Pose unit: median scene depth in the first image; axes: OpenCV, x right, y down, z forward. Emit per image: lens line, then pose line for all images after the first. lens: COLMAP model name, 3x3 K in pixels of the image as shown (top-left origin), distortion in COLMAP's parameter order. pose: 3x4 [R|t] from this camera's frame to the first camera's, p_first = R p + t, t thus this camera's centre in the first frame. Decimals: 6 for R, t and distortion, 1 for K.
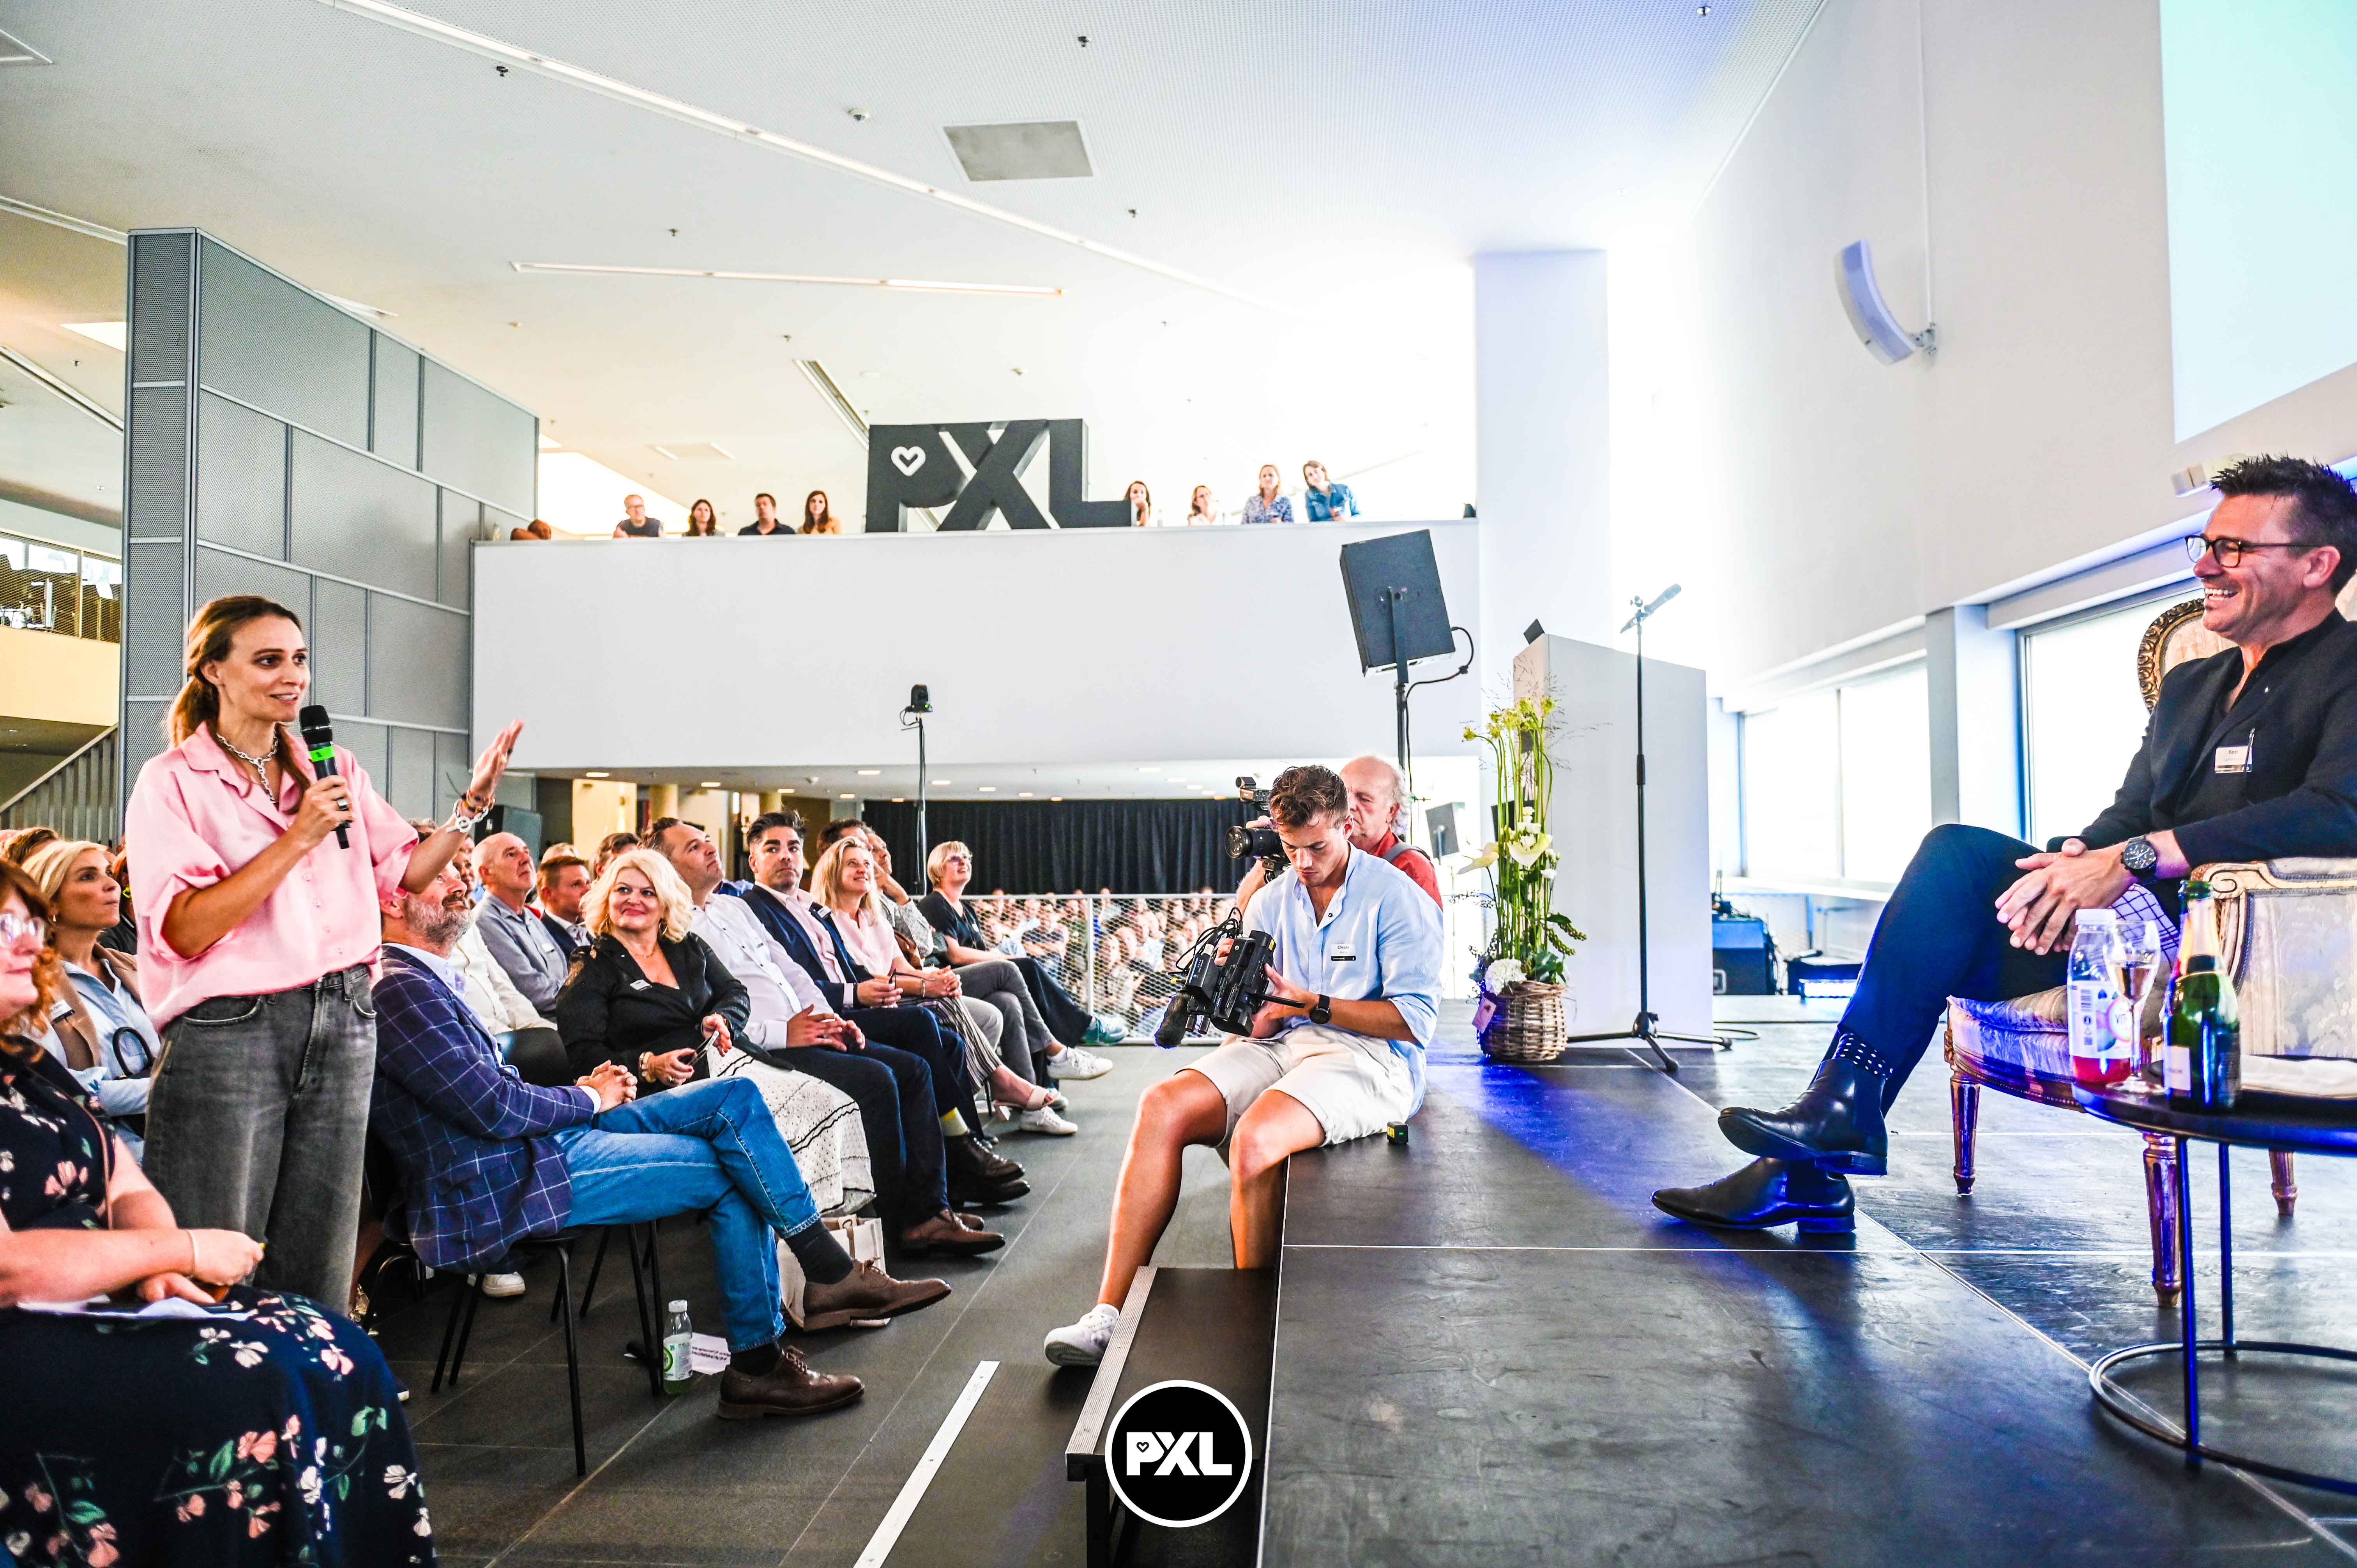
lens RADIAL K [[1631.0, 0, 1183.5], [0, 1631.0, 768.4], [0, 0, 1]] dist [0.001118, -0.008277]
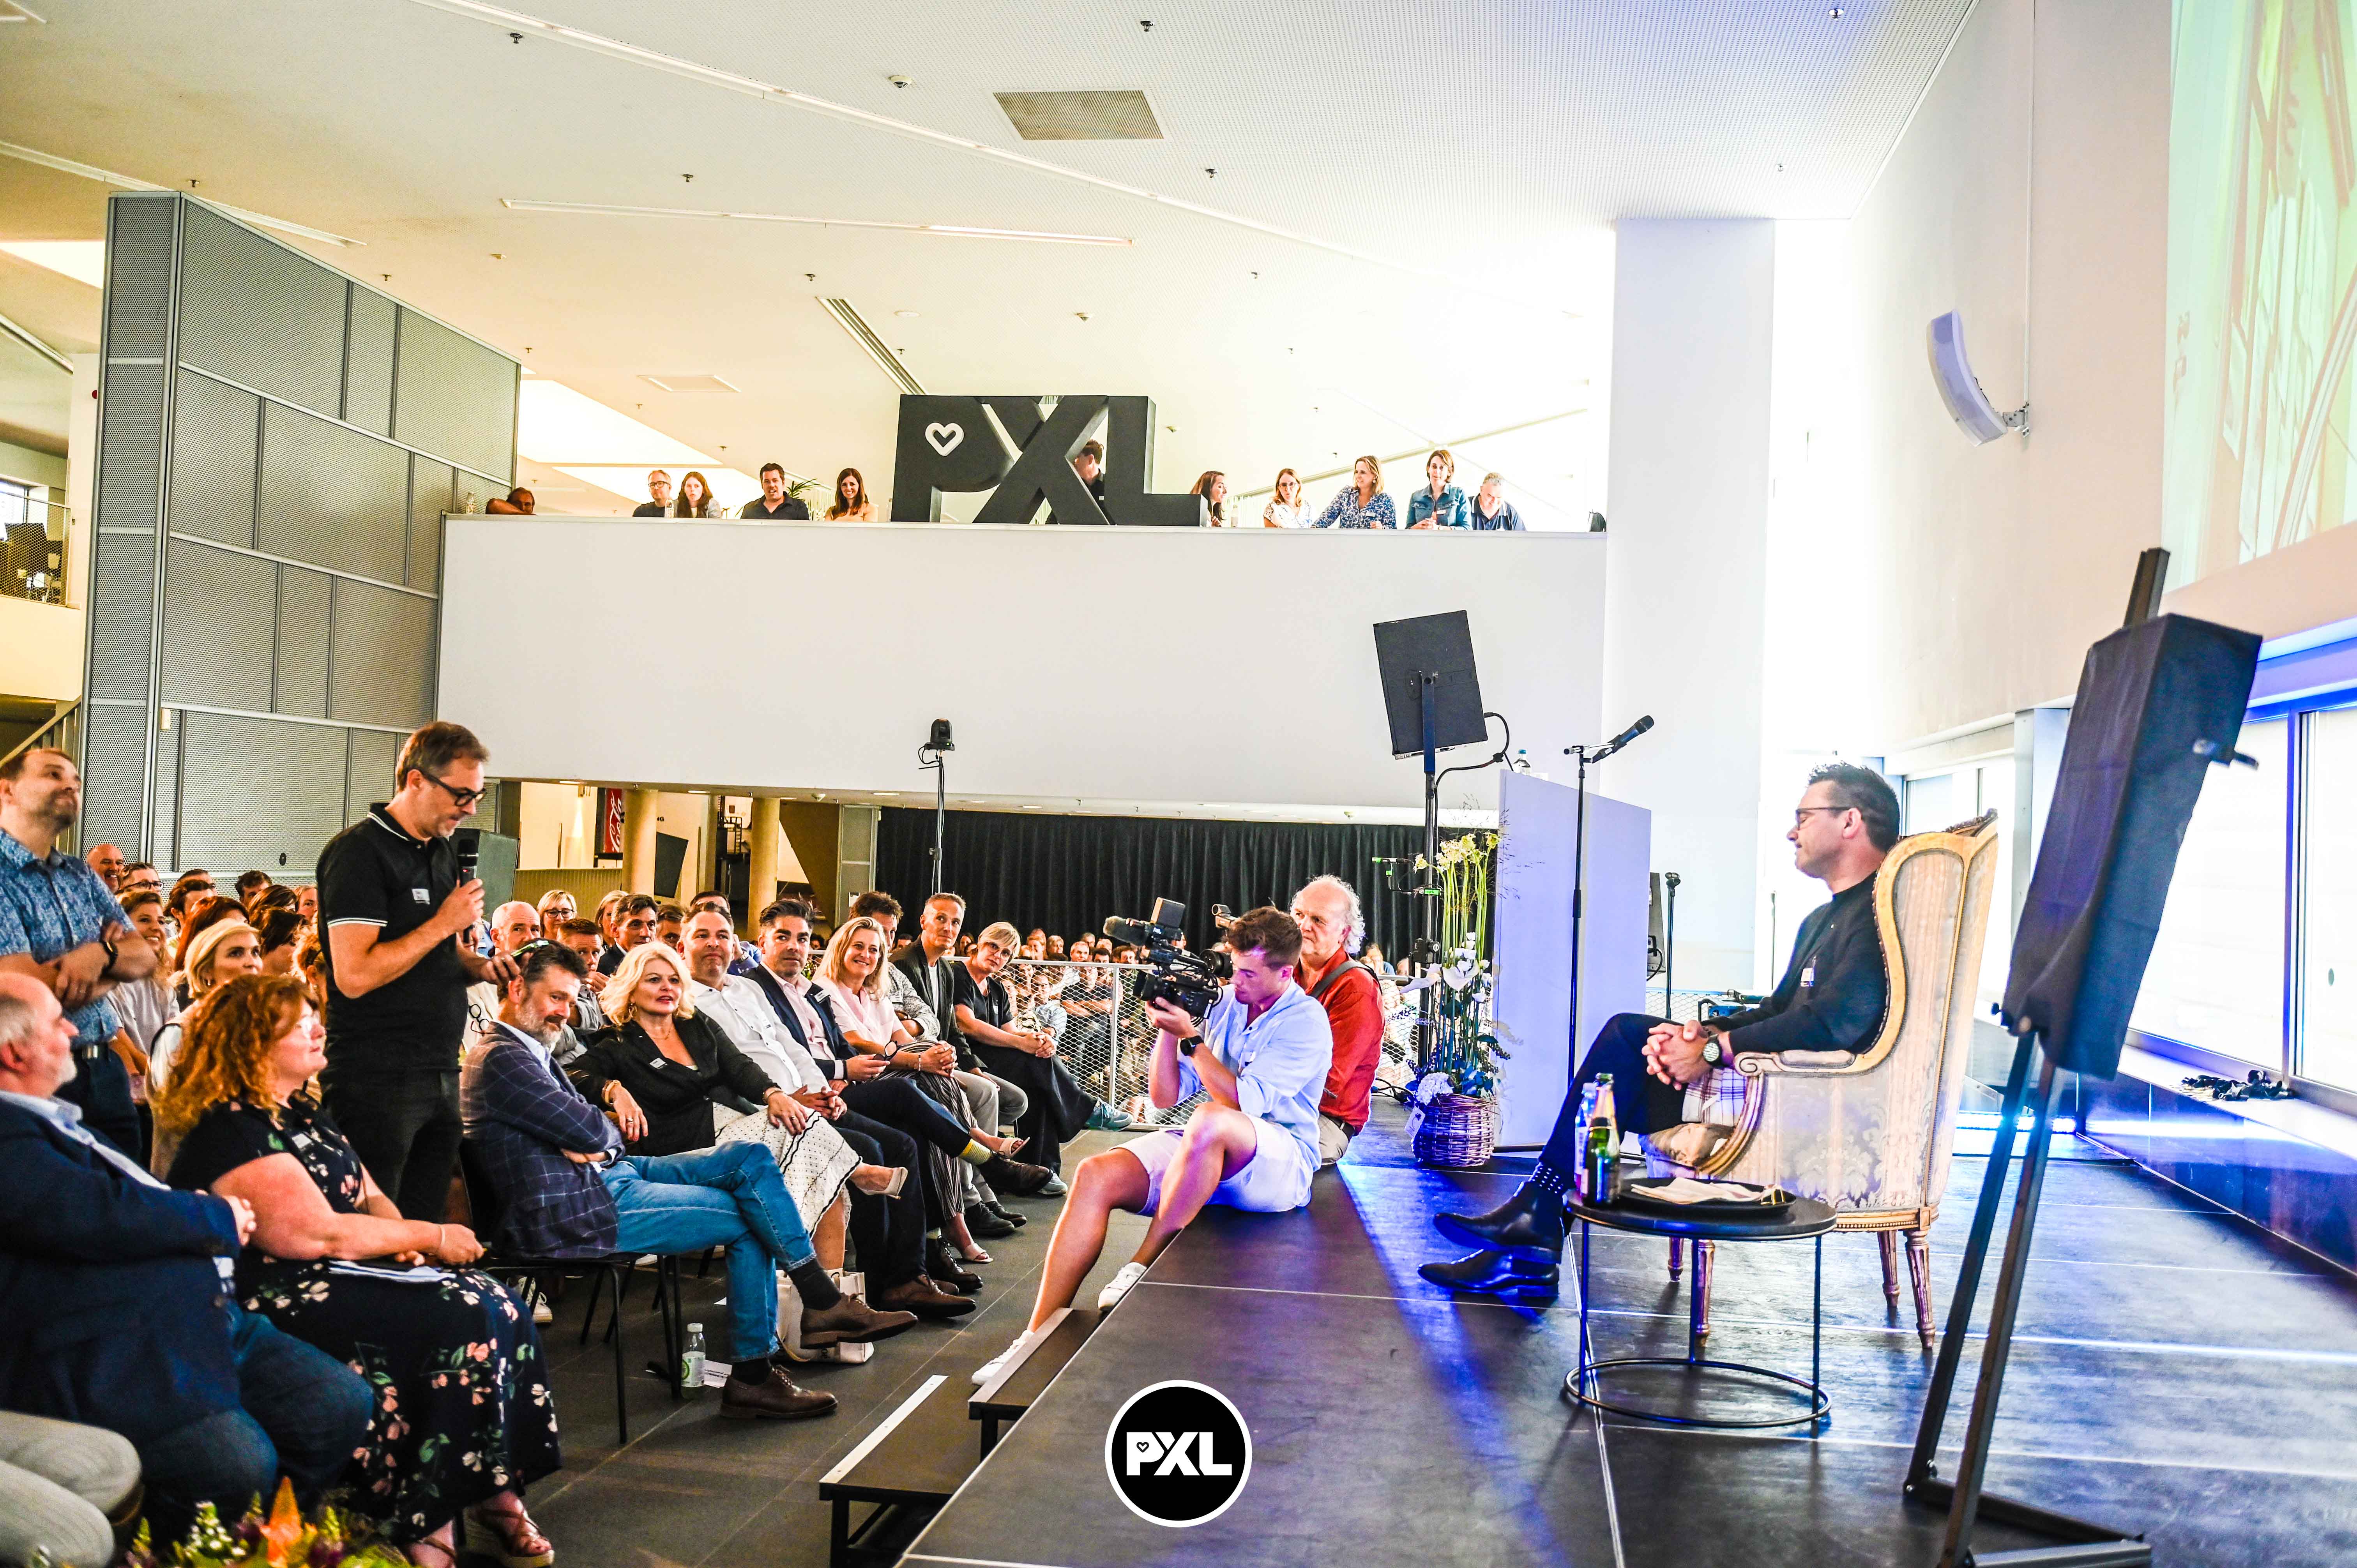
lens RADIAL K [[2307.4, 0, 1179.8], [0, 2307.4, 753.4], [0, 0, 1]] dist [0.007524, -0.014995]
pose [[0.996822, 0.040946, -0.068327, 0.121582], [-0.040508, 0.999149, 0.007784, -0.102285], [0.068588, -0.004992, 0.997633, -0.555624]]
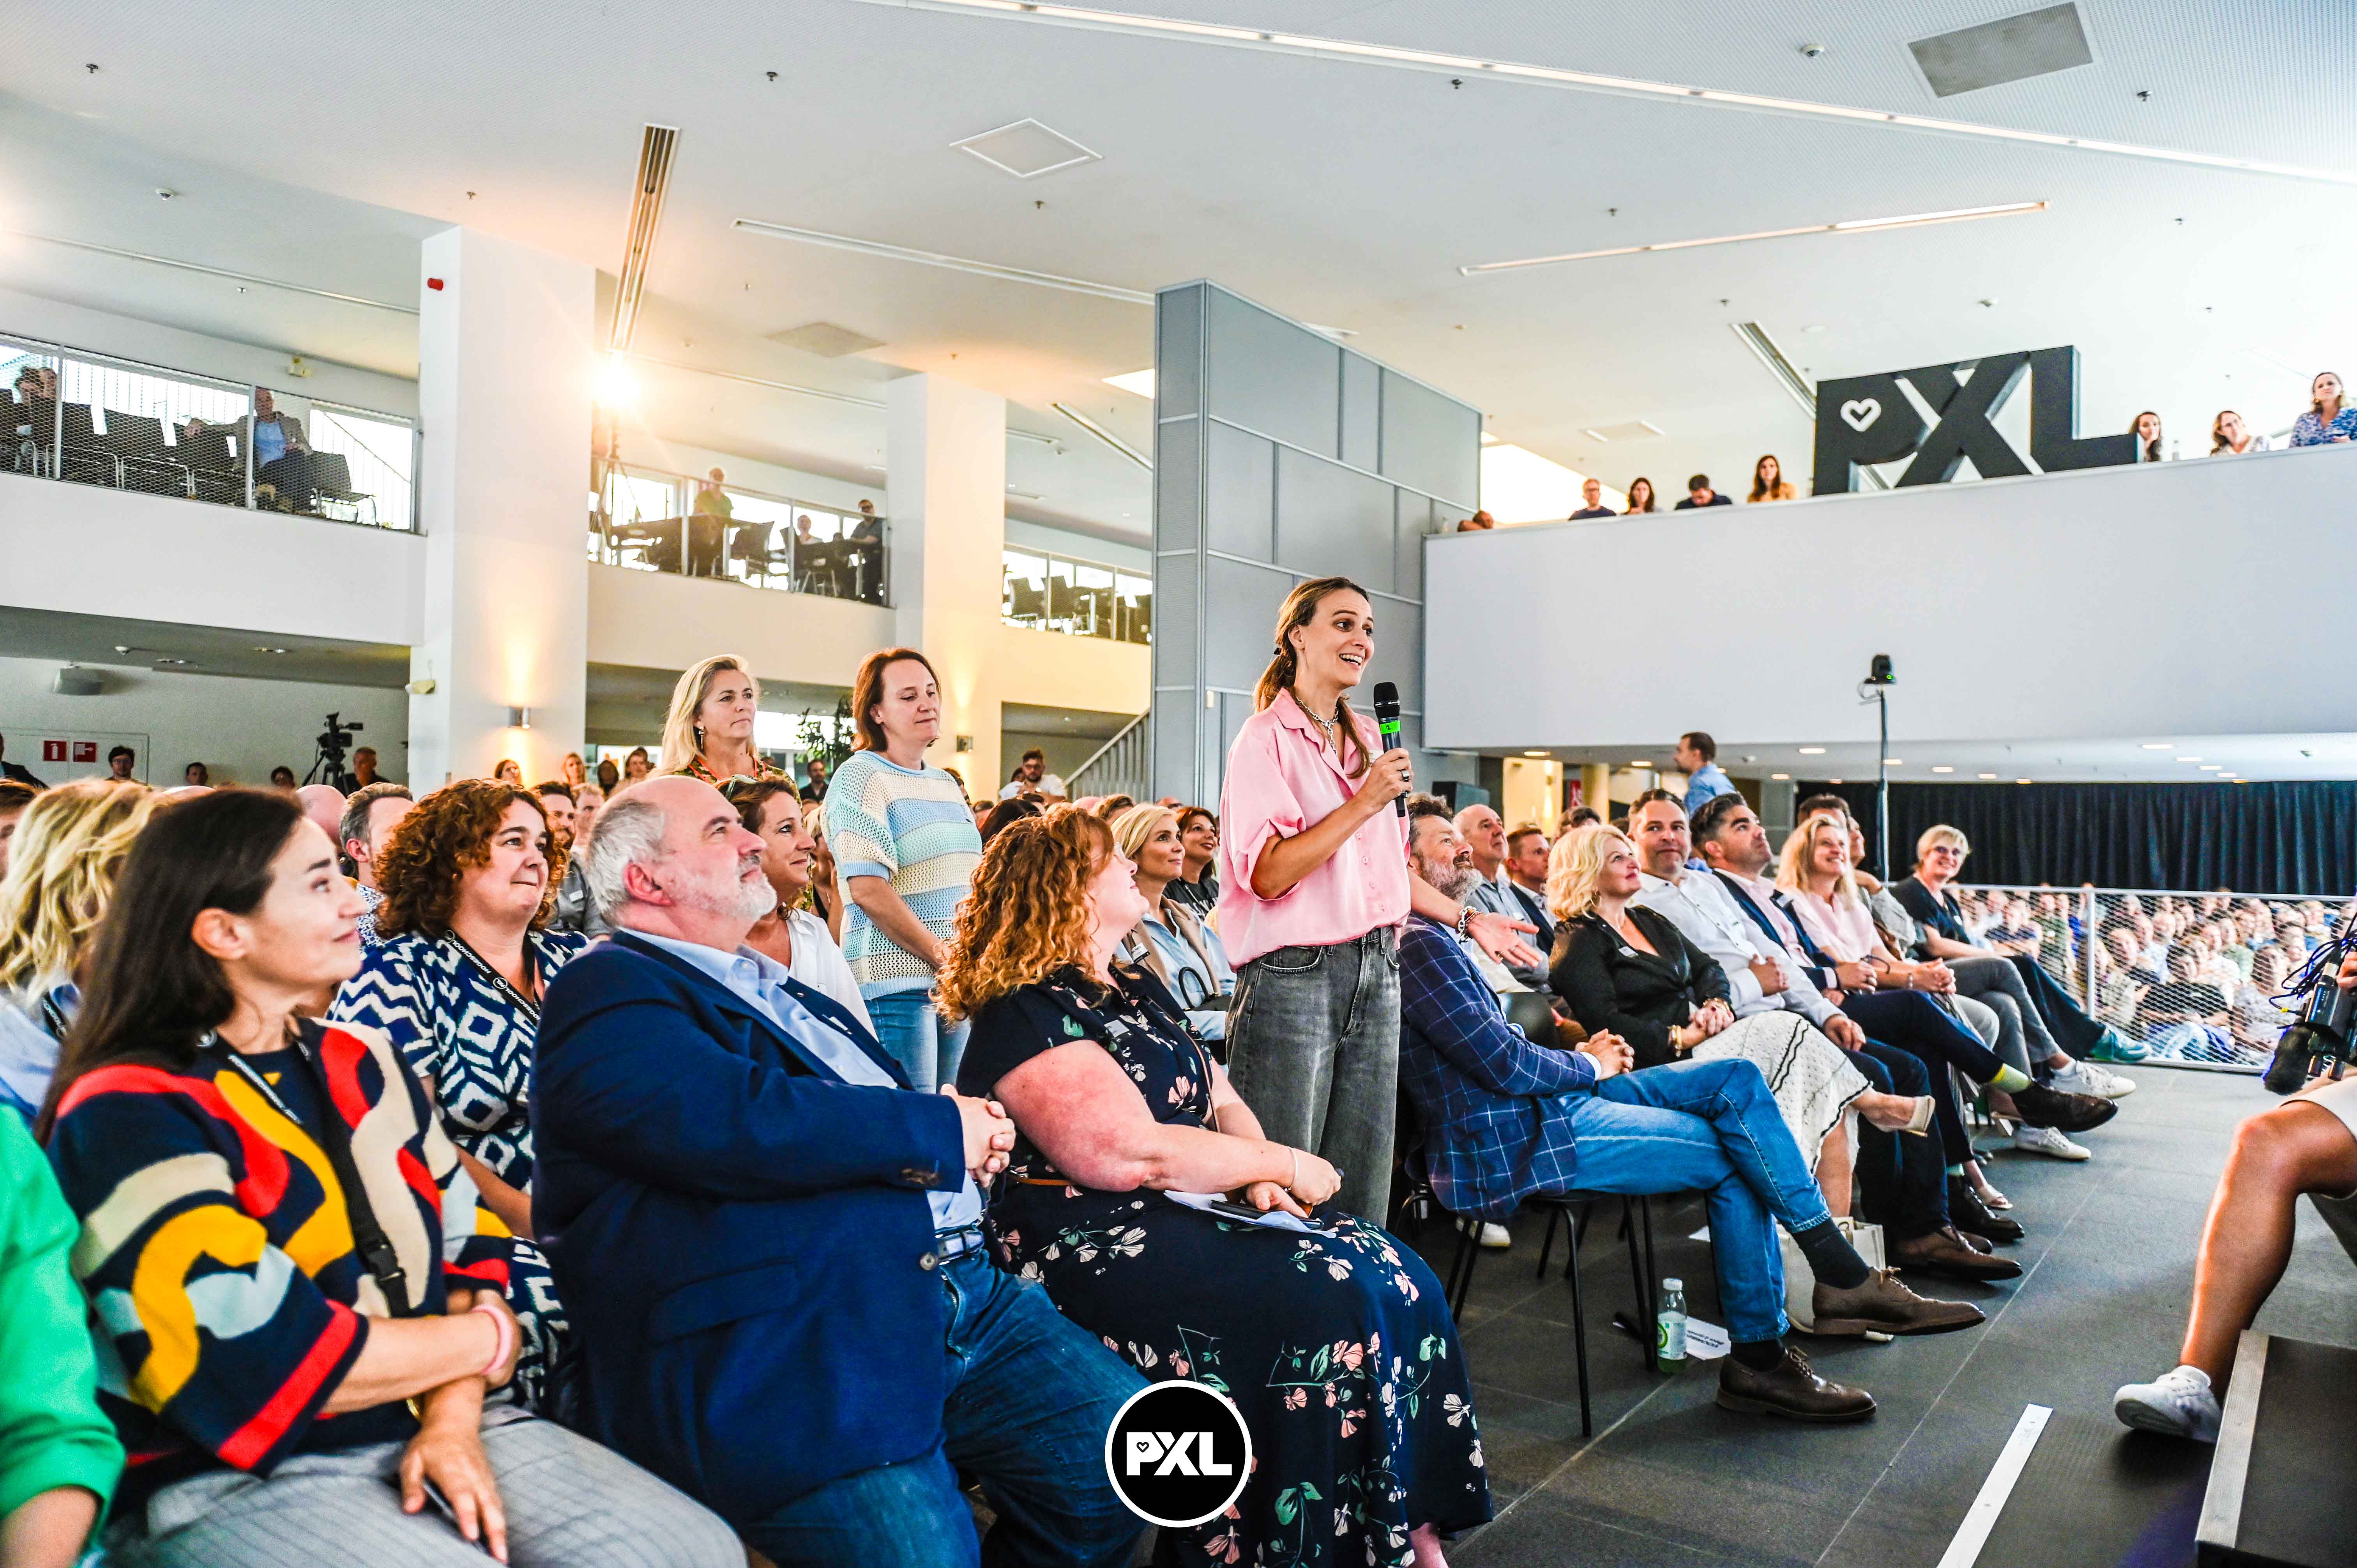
lens RADIAL K [[1631.0, 0, 1183.5], [0, 1631.0, 768.4], [0, 0, 1]] dist [0.001118, -0.008277]
pose [[0.854347, 0.002341, -0.519698, -0.040271], [0.003532, 0.999941, 0.010311, 0.005422], [0.519691, -0.010644, 0.854288, 0.006744]]
